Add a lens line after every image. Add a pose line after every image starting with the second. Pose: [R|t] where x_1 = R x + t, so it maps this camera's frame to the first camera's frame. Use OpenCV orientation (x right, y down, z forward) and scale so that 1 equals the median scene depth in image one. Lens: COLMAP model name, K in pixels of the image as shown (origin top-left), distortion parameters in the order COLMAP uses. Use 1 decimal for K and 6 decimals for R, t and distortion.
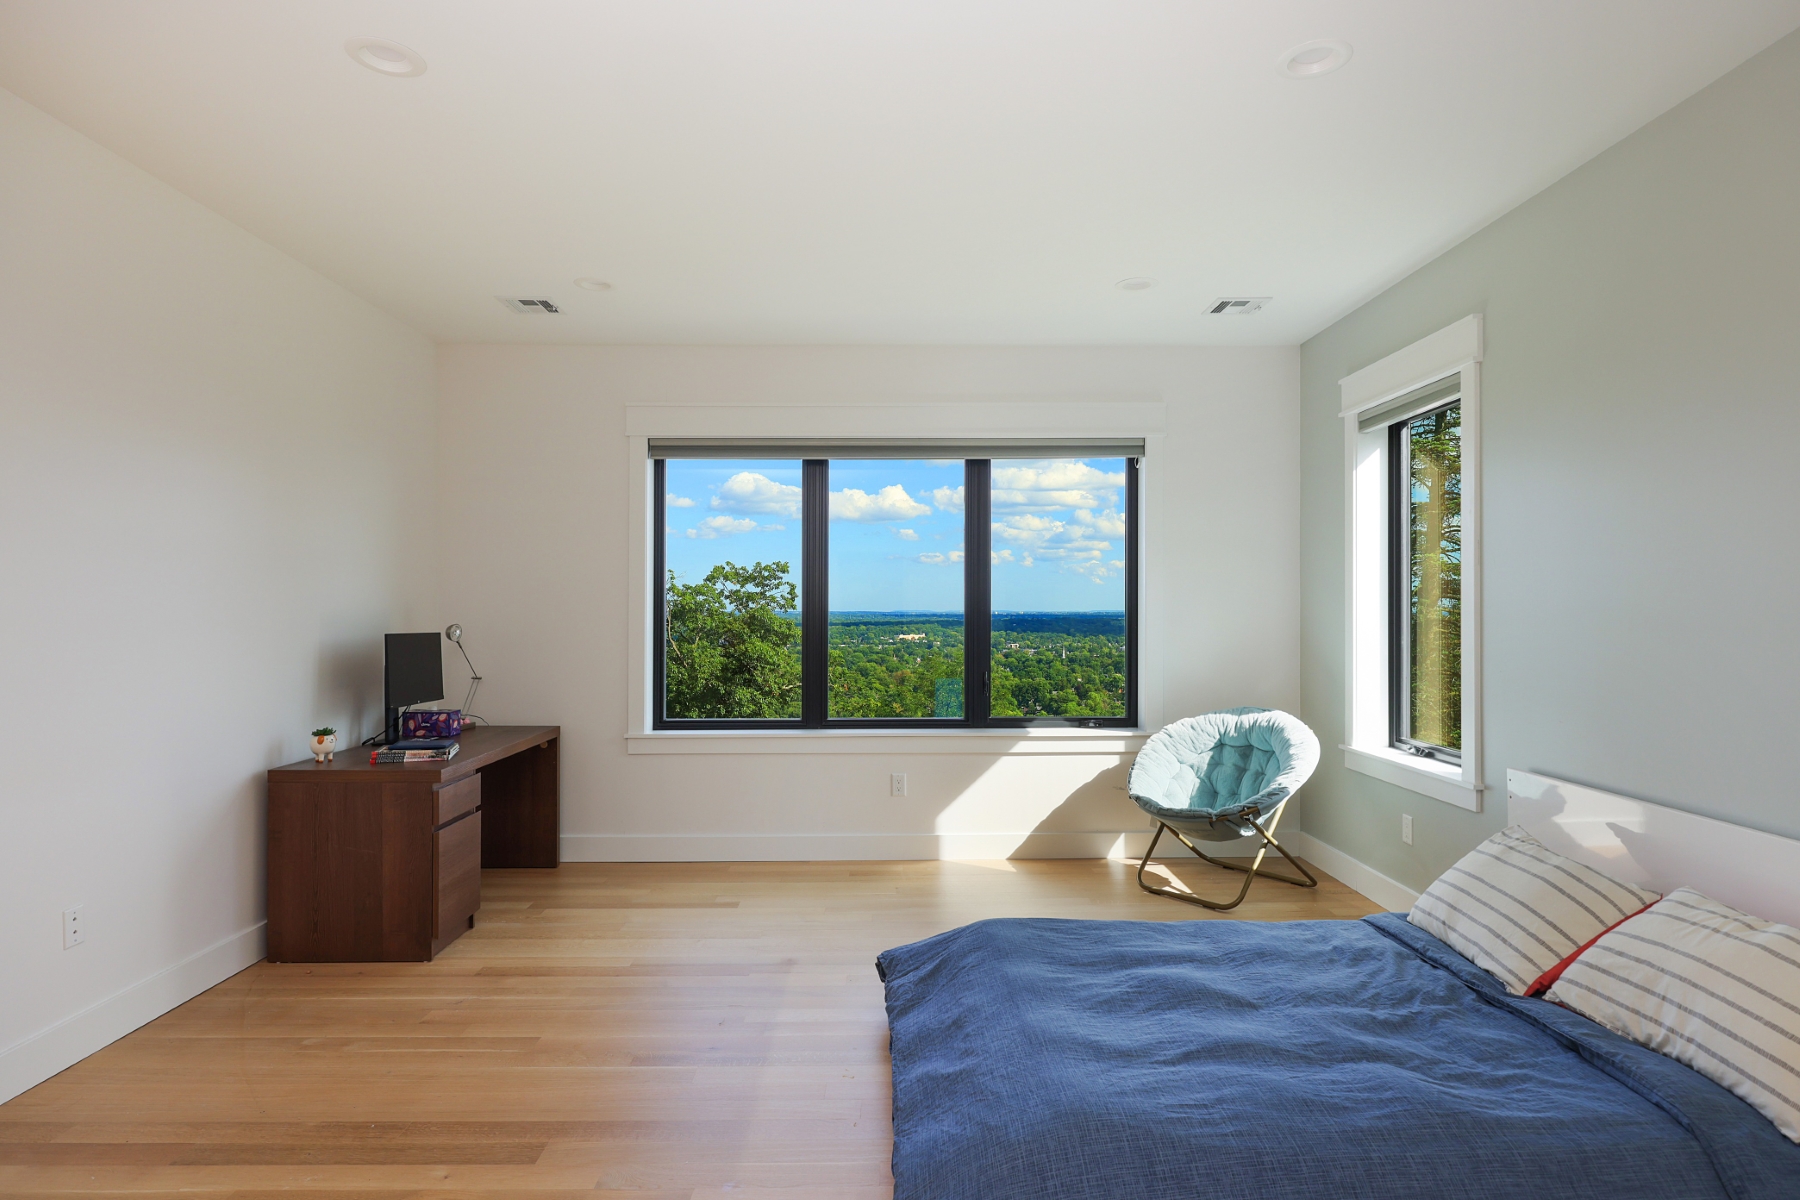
lens RADIAL K [[994.8, 0, 900.0], [0, 994.8, 600.0], [0, 0, 1]] dist [-0.000551, -0.000668]
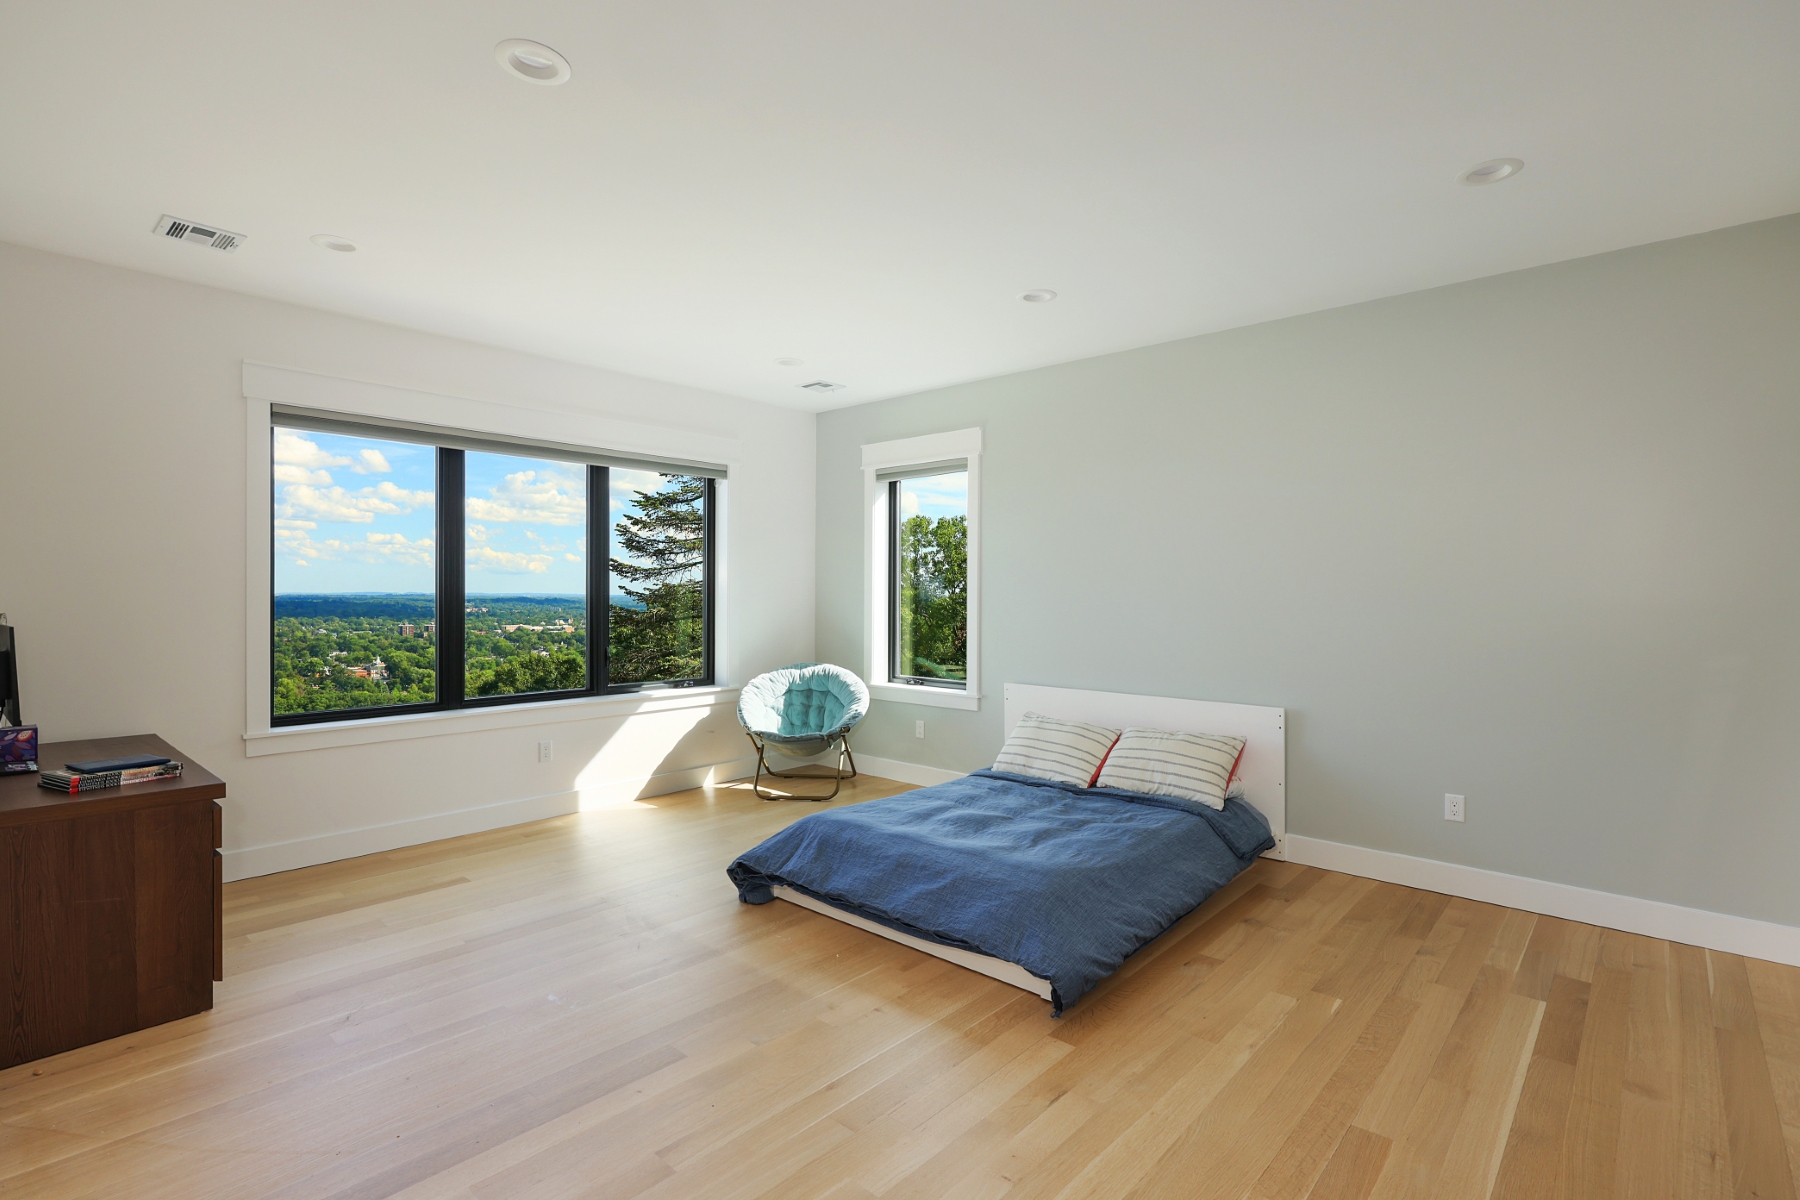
lens RADIAL K [[873.3, 0, 900.0], [0, 873.3, 600.0], [0, 0, 1]] dist [0.000795, 0.000298]
pose [[0.666073, -0.002238, 0.745884, -0.483100], [-0.011433, 0.999847, 0.013210, -0.001907], [-0.745799, -0.017326, 0.665945, 0.054315]]
